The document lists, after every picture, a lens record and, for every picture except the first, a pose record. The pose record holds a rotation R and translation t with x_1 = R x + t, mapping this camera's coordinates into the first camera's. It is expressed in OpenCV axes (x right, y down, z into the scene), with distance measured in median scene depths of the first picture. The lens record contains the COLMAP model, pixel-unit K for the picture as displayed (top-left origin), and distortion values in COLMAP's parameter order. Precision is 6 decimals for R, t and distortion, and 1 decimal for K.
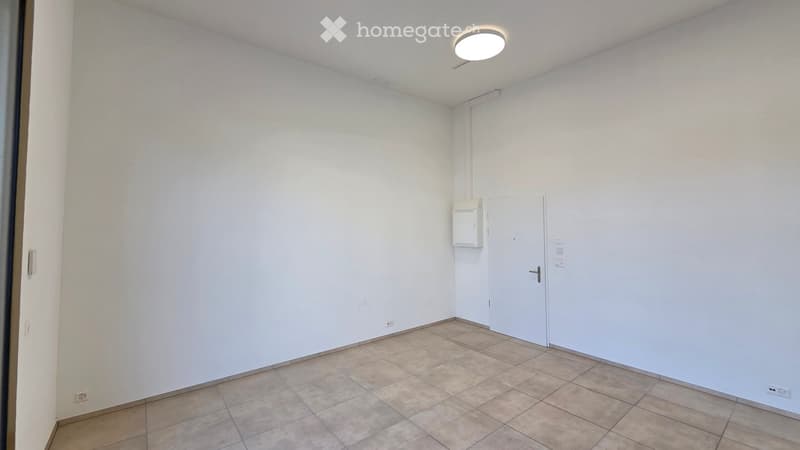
lens RADIAL K [[328.7, 0, 400.8], [0, 328.7, 223.4], [0, 0, 1]] dist [0.000100, 0.000006]
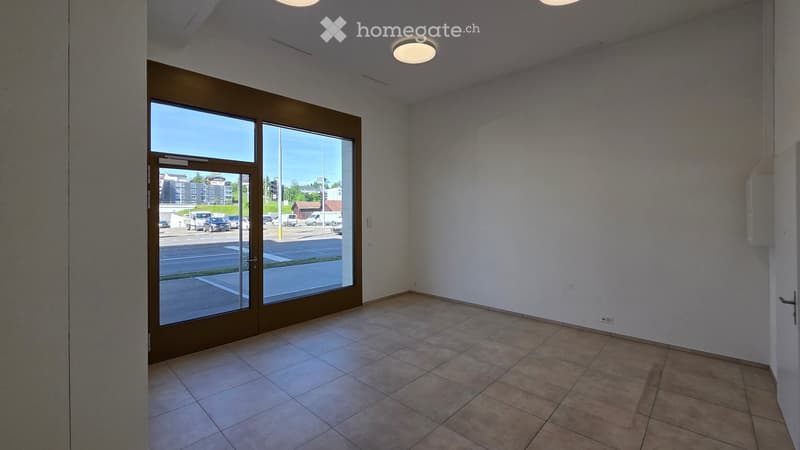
lens RADIAL K [[328.7, 0, 426.2], [0, 328.7, 212.4], [0, 0, 1]] dist [0.000100, 0.000006]
pose [[0.183218, -0.002053, -0.983070, 1.061296], [0.012600, 0.999921, 0.000260, 0.004600], [0.982992, -0.012435, 0.183229, 0.490885]]
